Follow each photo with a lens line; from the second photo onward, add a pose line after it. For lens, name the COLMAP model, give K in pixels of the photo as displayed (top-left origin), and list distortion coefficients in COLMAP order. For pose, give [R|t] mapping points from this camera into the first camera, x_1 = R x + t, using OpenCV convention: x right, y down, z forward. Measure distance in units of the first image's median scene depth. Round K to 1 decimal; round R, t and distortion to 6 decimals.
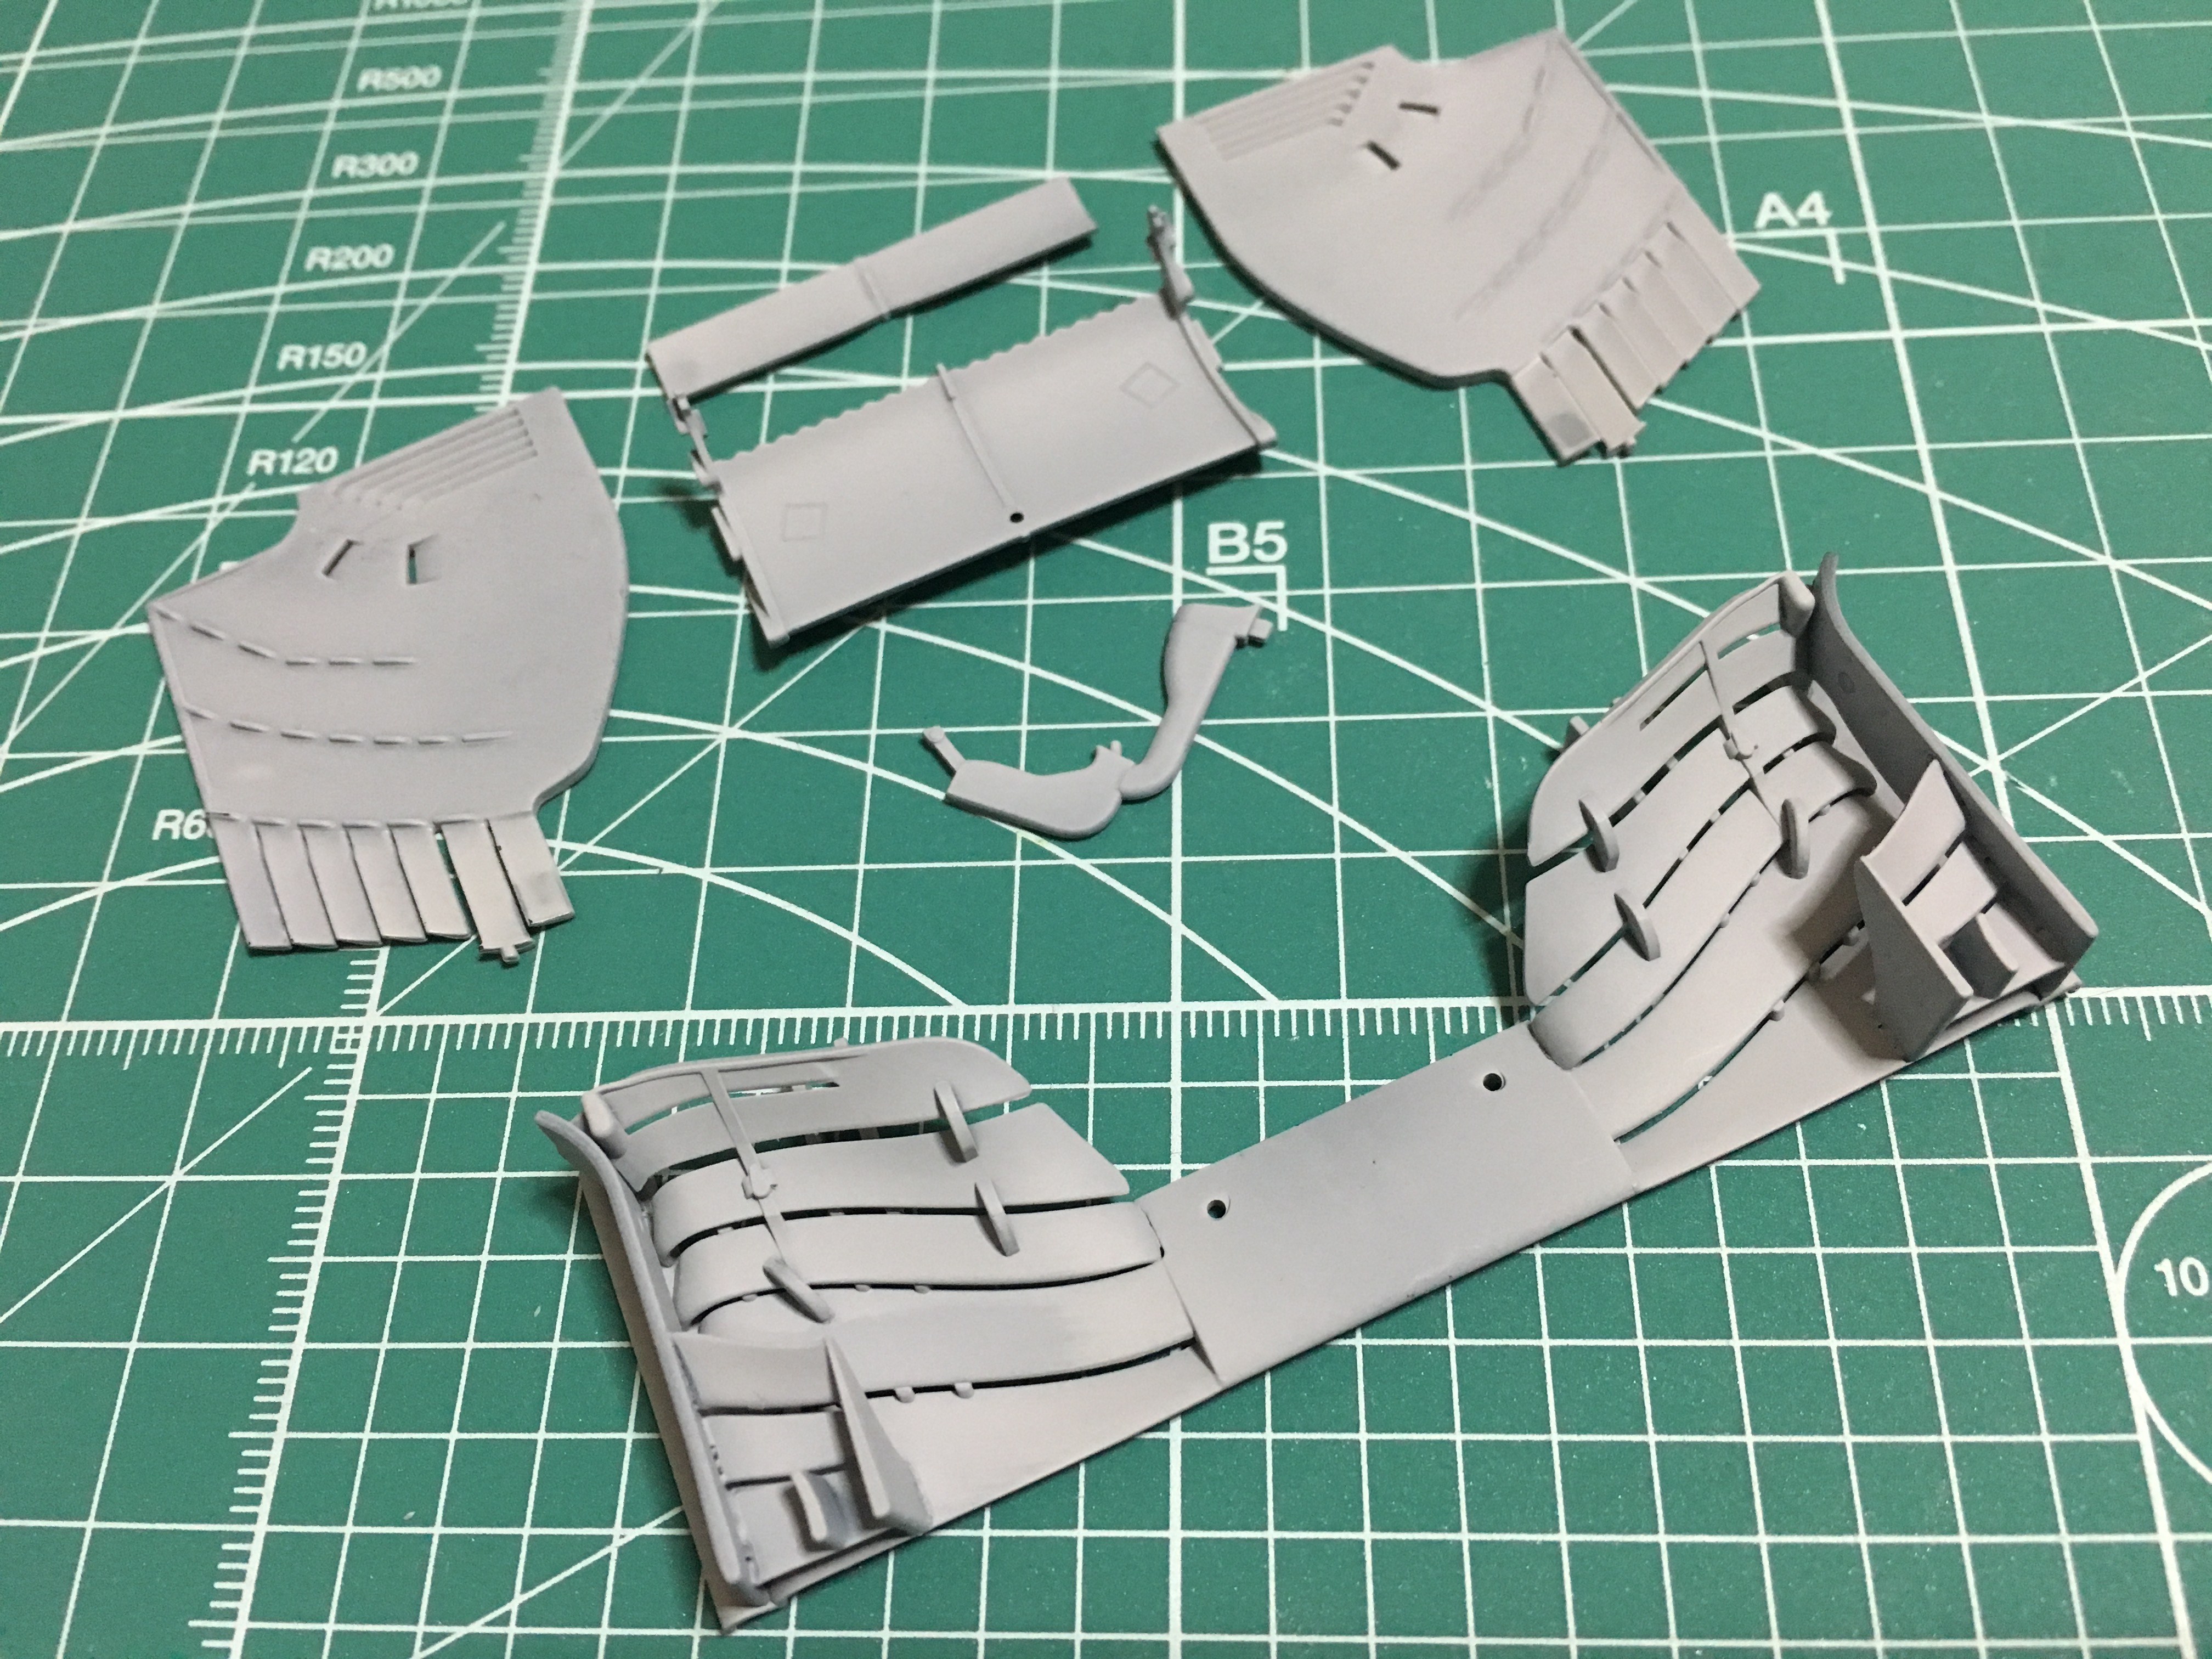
lens RADIAL K [[1949.0, 0, 1106.0], [0, 1949.0, 829.5], [0, 0, 1]] dist [0.073991, -0.170753]
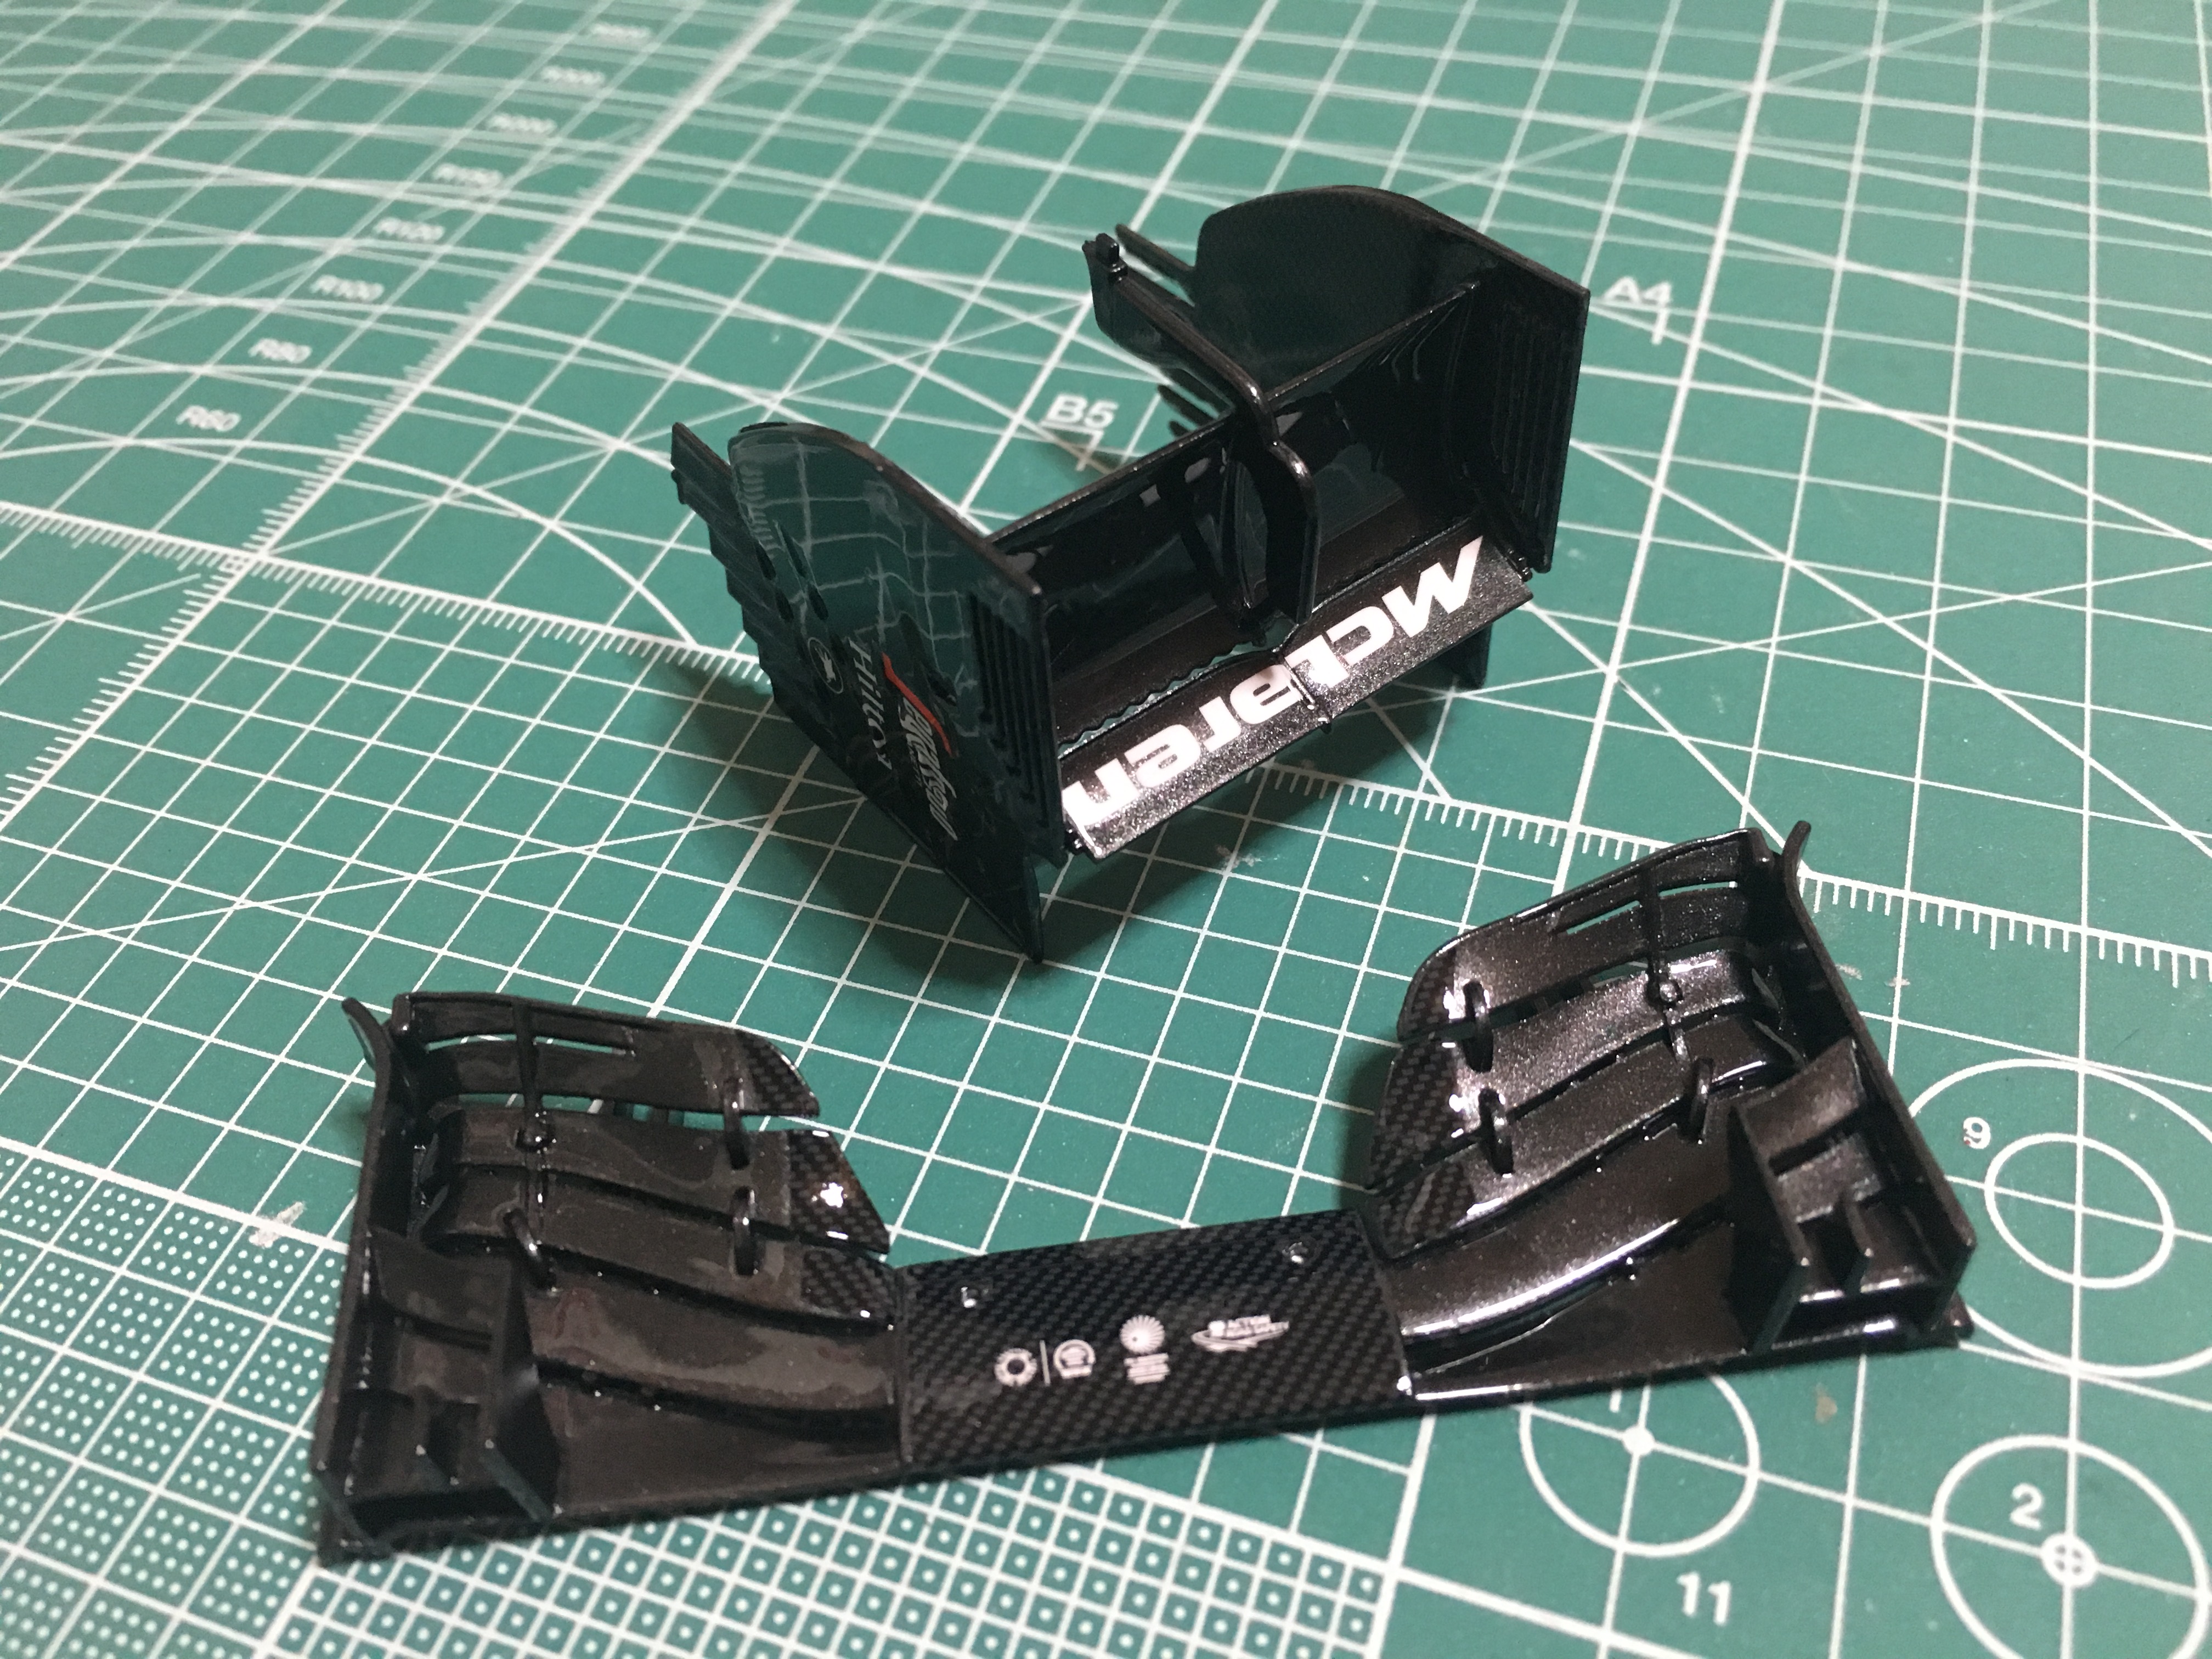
lens RADIAL K [[1949.0, 0, 1106.0], [0, 1949.0, 829.5], [0, 0, 1]] dist [0.073991, -0.170753]
pose [[0.951908, 0.251440, -0.175067, 0.365759], [-0.283773, 0.938986, -0.194365, 0.324671], [0.115515, 0.234697, 0.965181, -0.082625]]
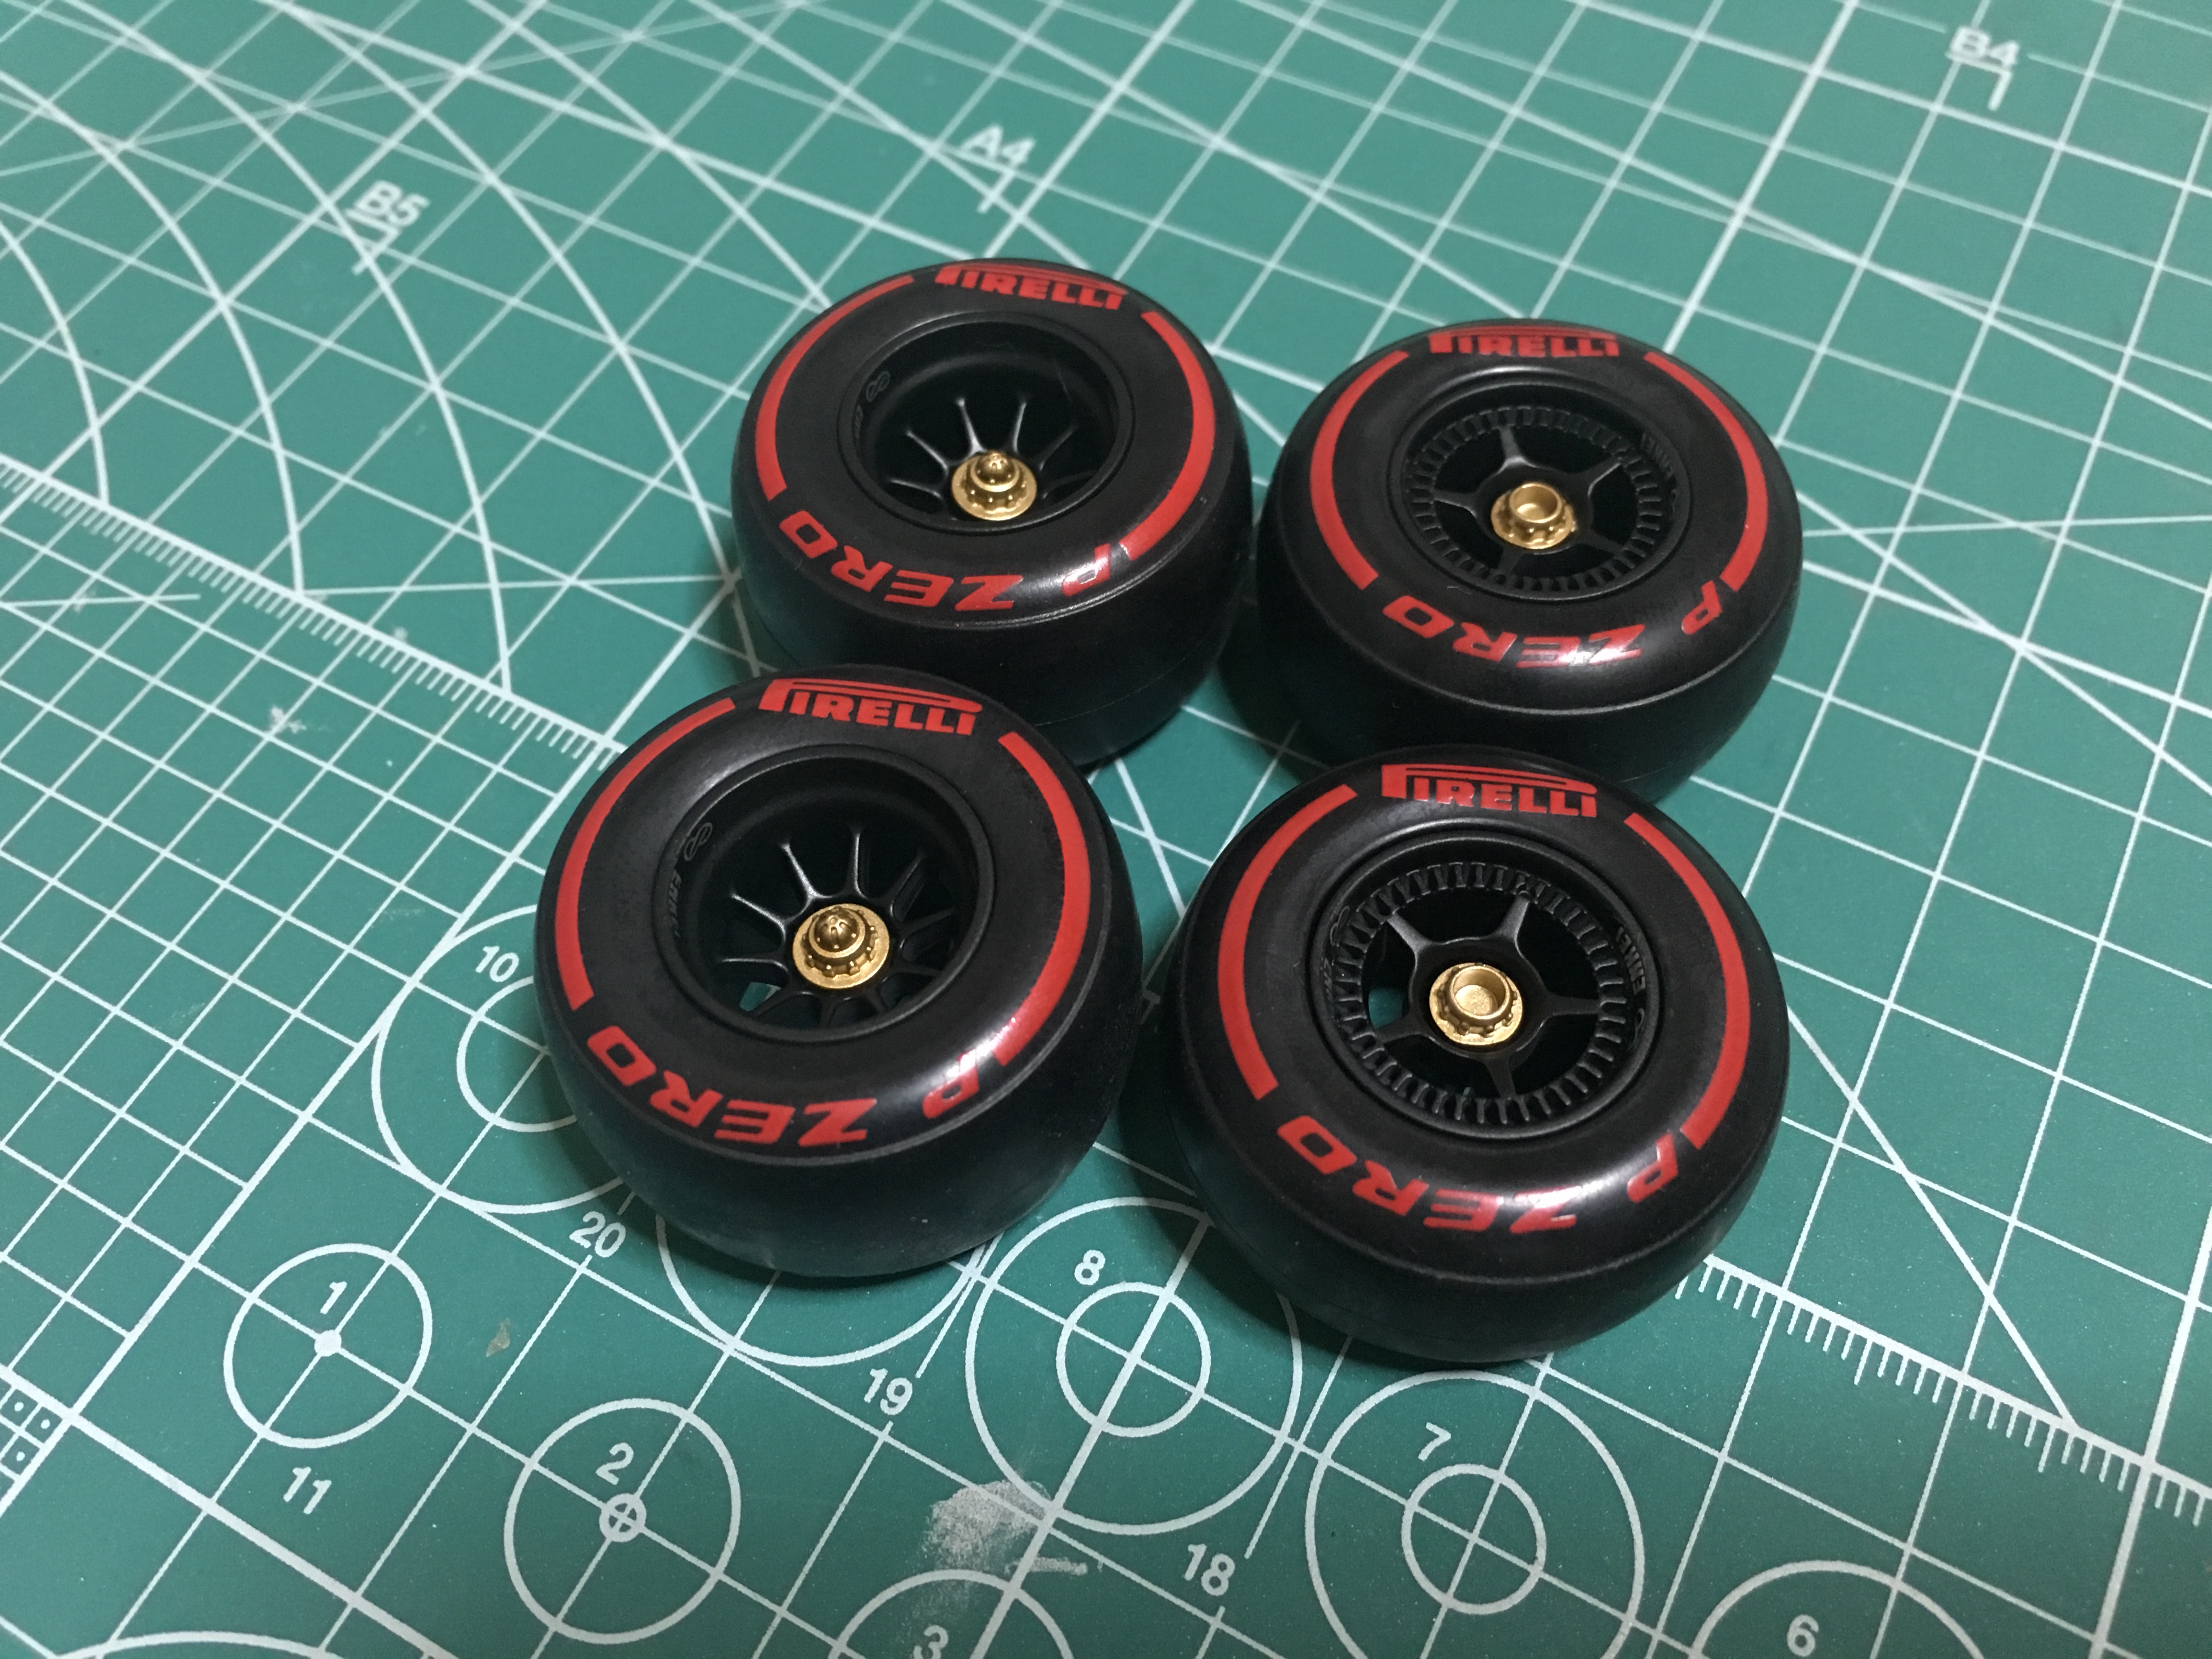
lens RADIAL K [[1949.0, 0, 1106.0], [0, 1949.0, 829.5], [0, 0, 1]] dist [0.073991, -0.170753]
pose [[0.889968, 0.422632, -0.171290, 0.832739], [-0.424951, 0.904878, 0.024738, -0.020142], [0.165451, 0.050774, 0.984910, -0.068918]]
